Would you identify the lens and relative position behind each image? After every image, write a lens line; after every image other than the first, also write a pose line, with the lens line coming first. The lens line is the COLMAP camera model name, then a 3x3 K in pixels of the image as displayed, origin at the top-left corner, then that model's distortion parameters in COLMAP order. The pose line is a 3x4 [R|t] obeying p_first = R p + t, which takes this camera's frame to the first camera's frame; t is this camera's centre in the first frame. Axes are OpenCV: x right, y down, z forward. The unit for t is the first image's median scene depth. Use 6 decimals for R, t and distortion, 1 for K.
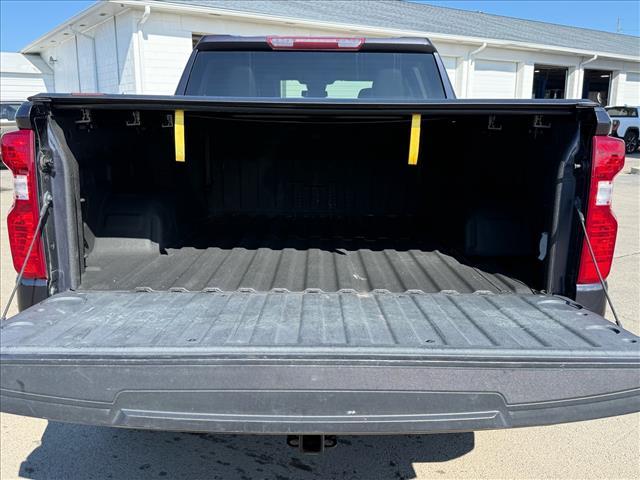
lens RADIAL K [[578.0, 0, 320.0], [0, 578.0, 240.0], [0, 0, 1]] dist [0.002563, -0.004800]
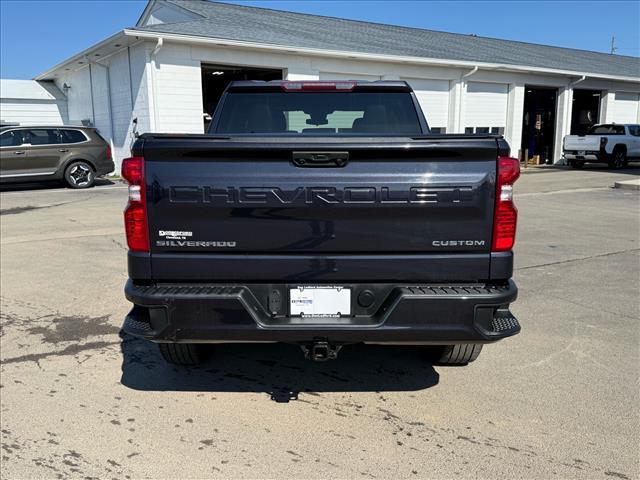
lens RADIAL K [[571.9, 0, 320.0], [0, 571.9, 240.0], [0, 0, 1]] dist [0.120850, -0.243017]
pose [[0.999947, -0.010140, -0.001928, -0.000935], [0.010070, 0.999397, -0.033237, 0.007714], [0.002263, 0.033216, 0.999446, -0.046265]]
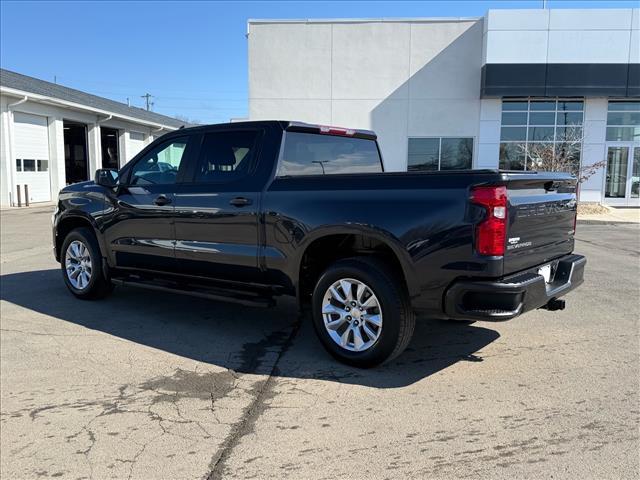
lens RADIAL K [[571.9, 0, 320.0], [0, 571.9, 240.0], [0, 0, 1]] dist [0.120850, -0.243017]
pose [[0.616334, -0.091729, 0.782124, -0.214883], [0.158216, 0.987365, -0.008879, -0.006386], [-0.771427, 0.129217, 0.623060, 0.015610]]
